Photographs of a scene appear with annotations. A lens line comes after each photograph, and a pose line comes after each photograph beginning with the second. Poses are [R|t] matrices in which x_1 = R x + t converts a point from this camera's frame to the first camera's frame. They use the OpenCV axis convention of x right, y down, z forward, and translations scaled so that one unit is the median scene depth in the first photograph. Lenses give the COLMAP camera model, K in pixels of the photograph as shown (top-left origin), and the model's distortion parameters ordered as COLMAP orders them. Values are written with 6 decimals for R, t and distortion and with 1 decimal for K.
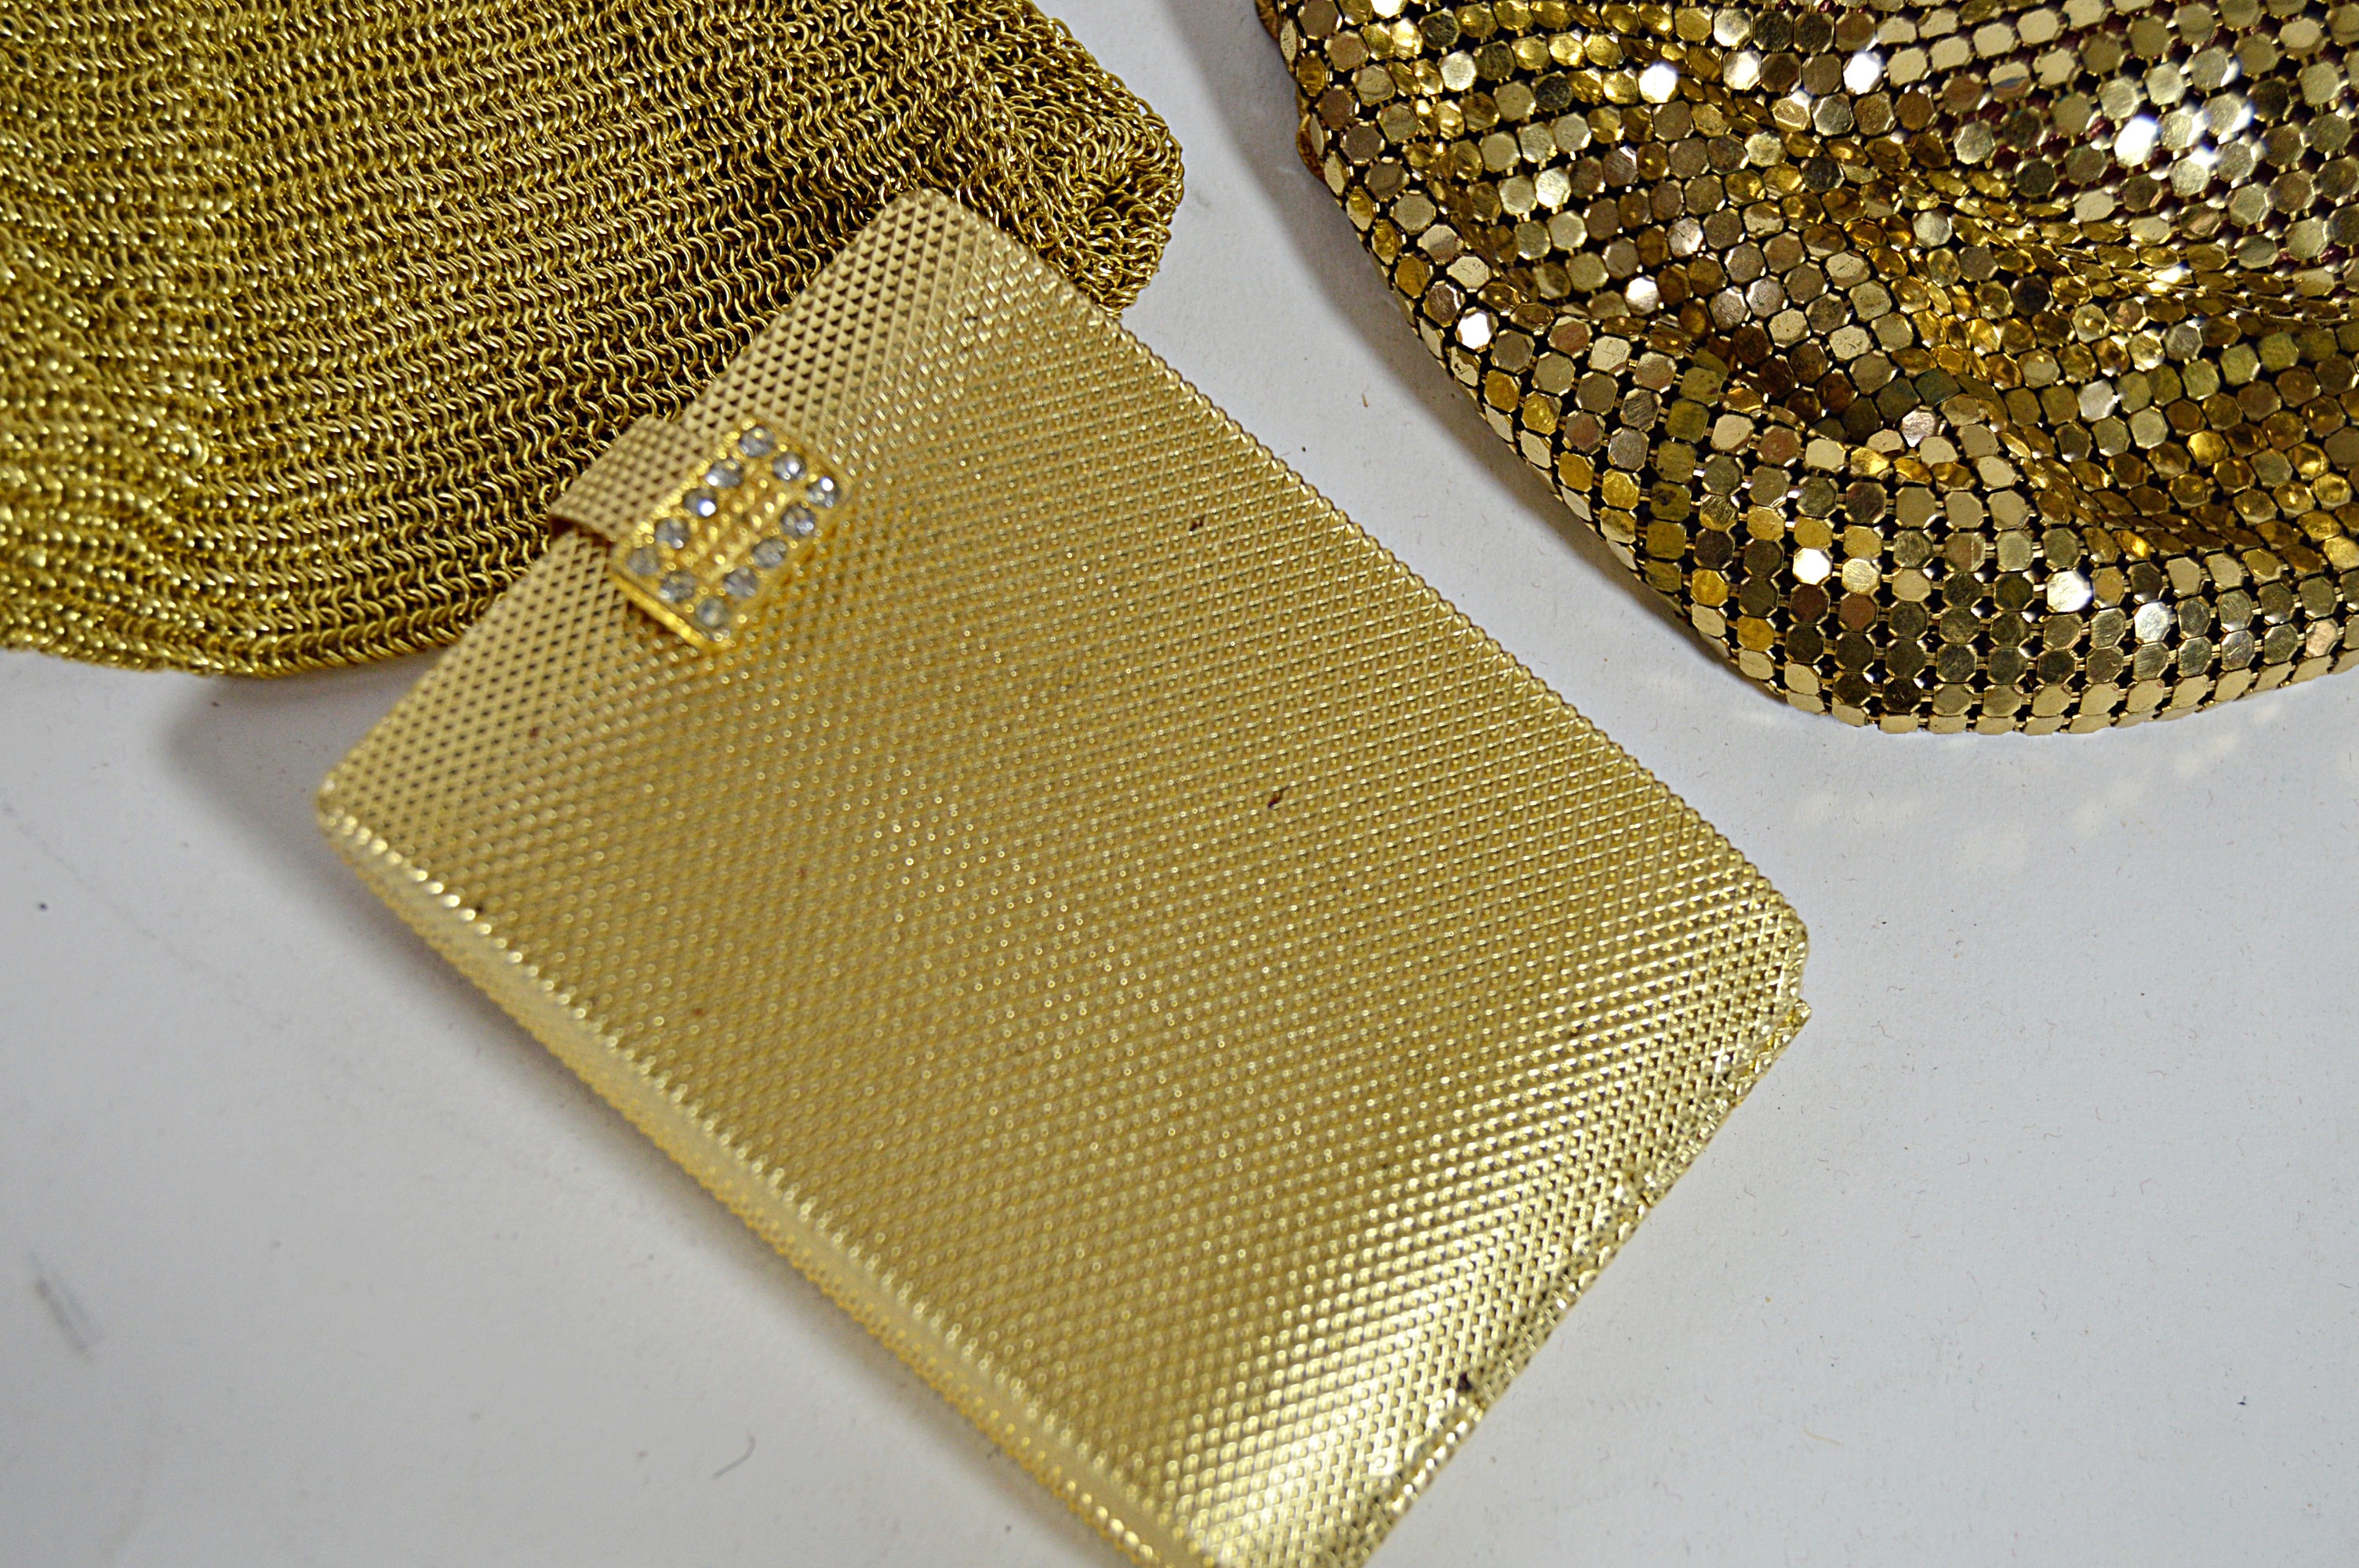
lens RADIAL K [[4602.2, 0, 1232.2], [0, 4602.2, 784.2], [0, 0, 1]] dist [0.030261, -2.224074]
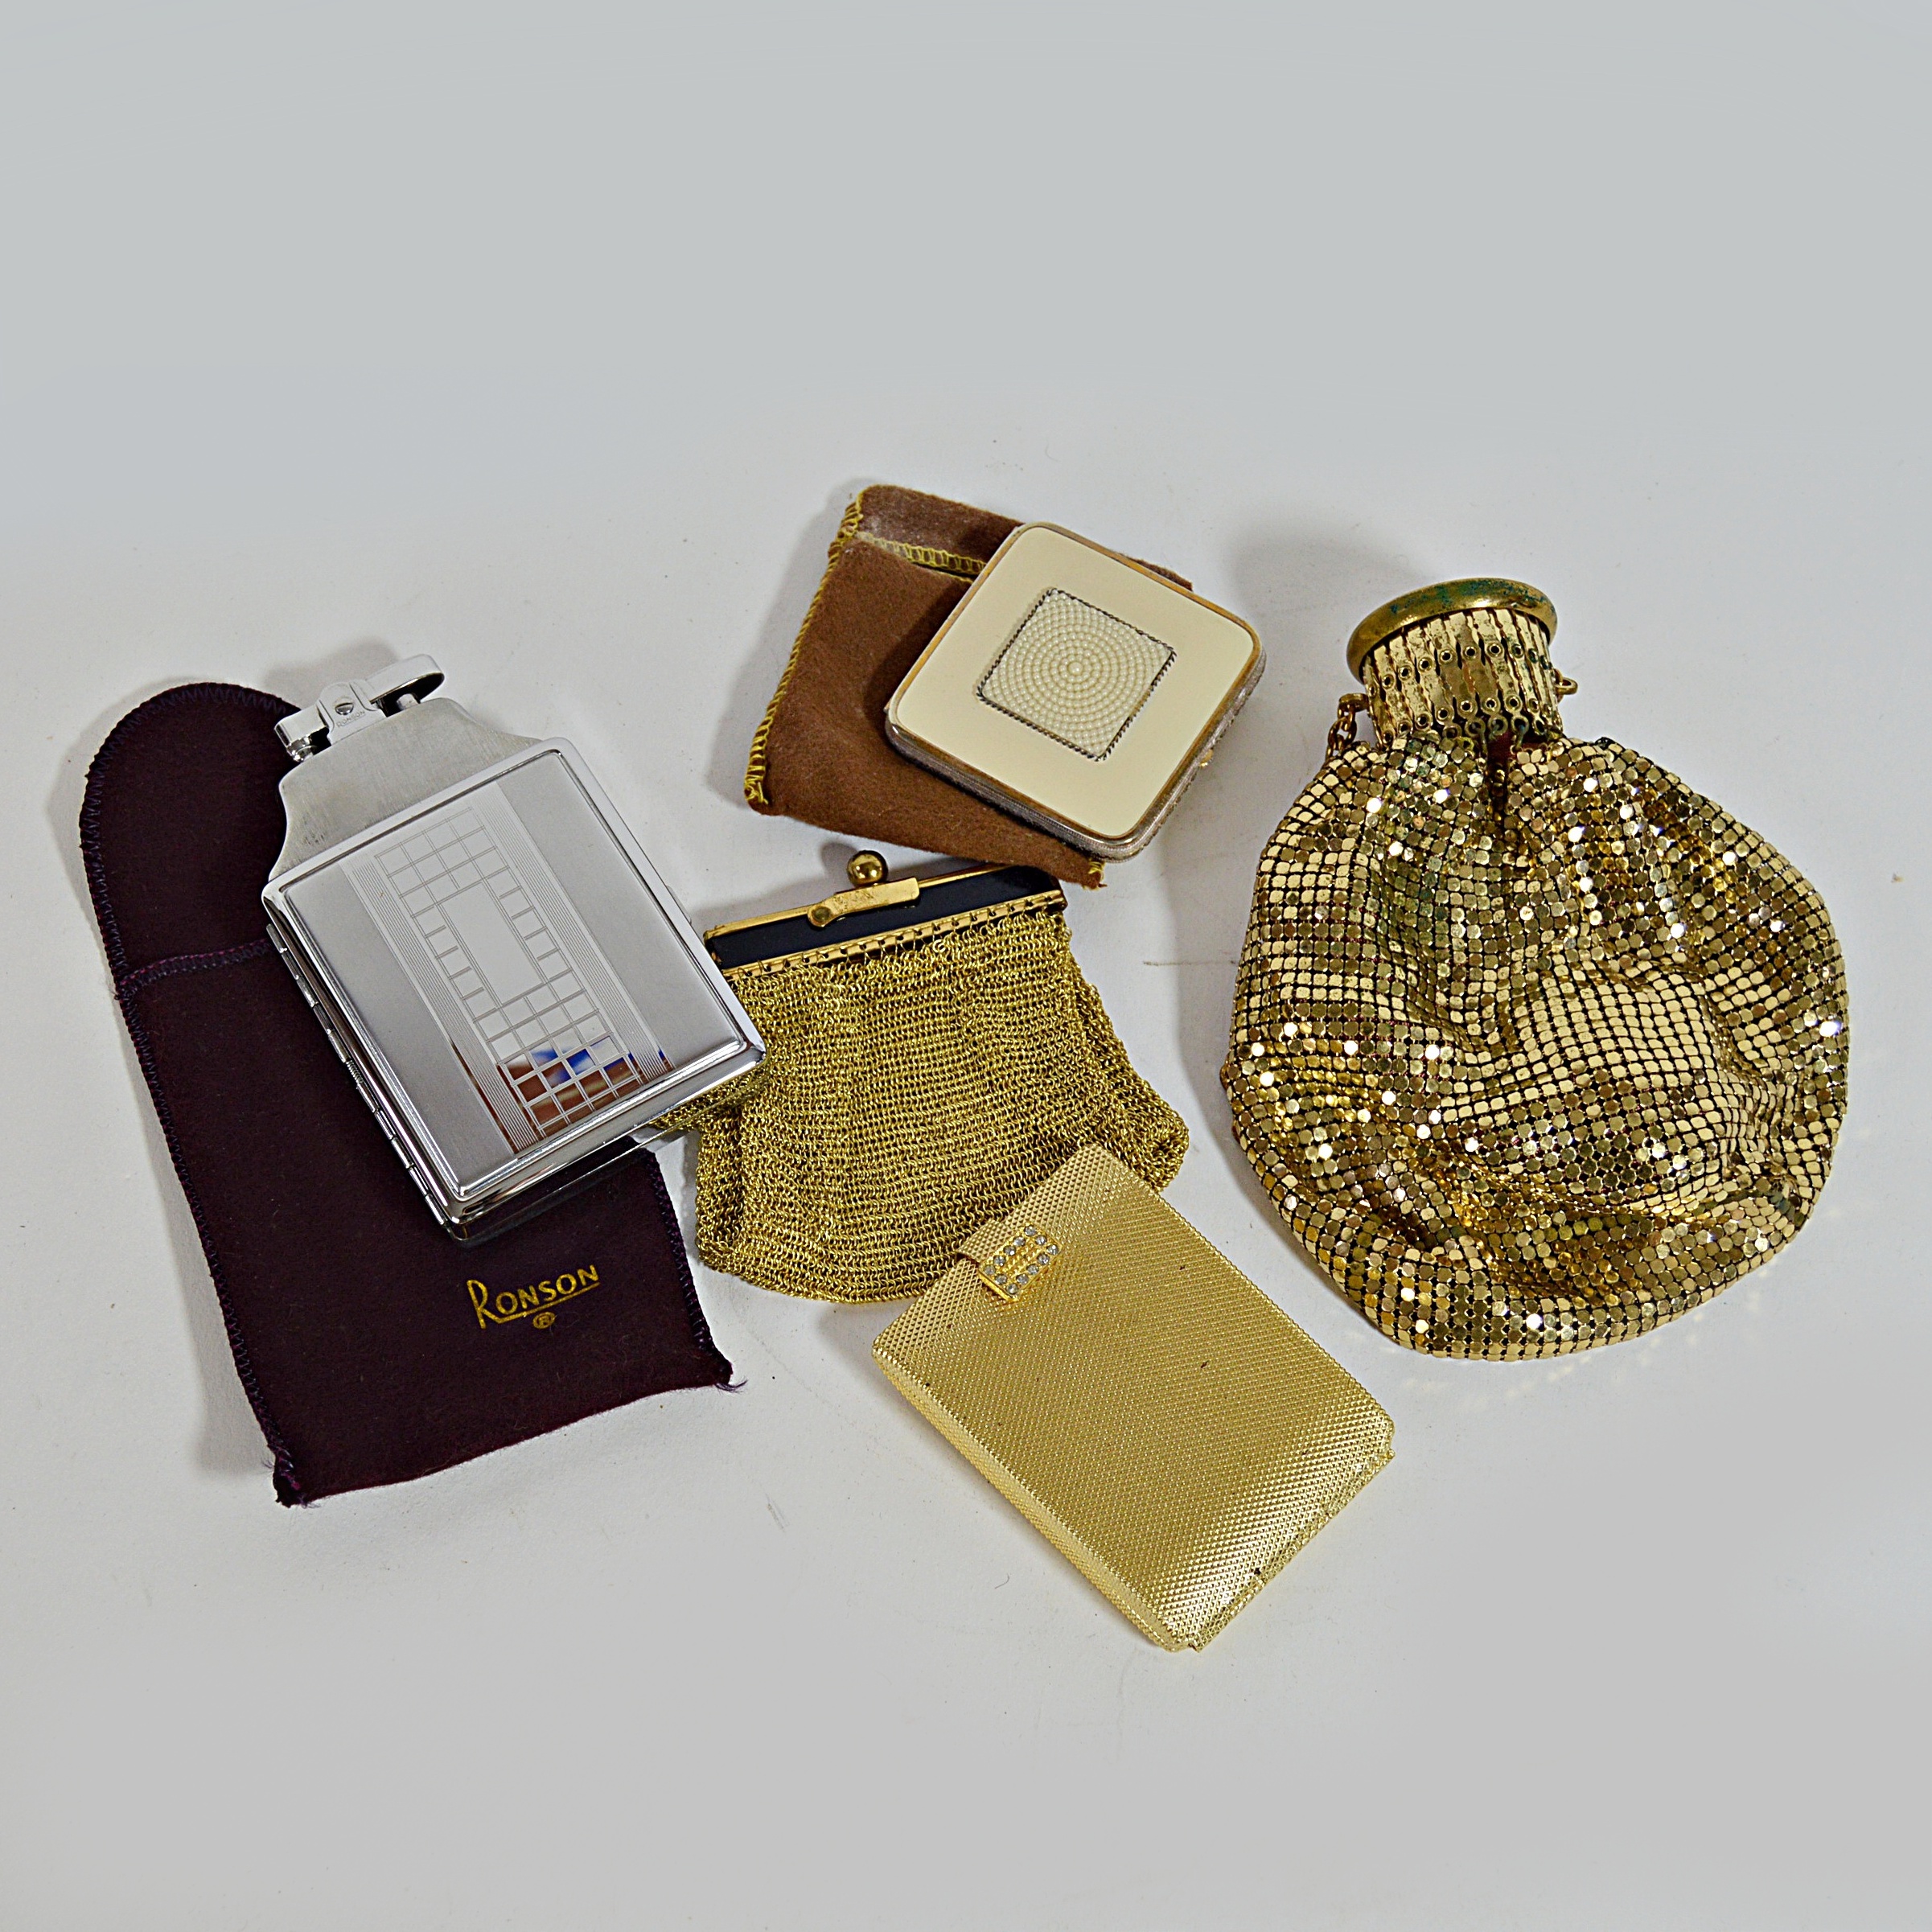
lens RADIAL K [[3283.5, 0, 782.4], [0, 3283.5, 1100.2], [0, 0, 1]] dist [-0.054976, -0.061662]
pose [[0.985010, 0.045145, -0.166484, 0.077049], [-0.062116, 0.993228, -0.098181, 0.051979], [0.160925, 0.107050, 0.981144, -0.980551]]
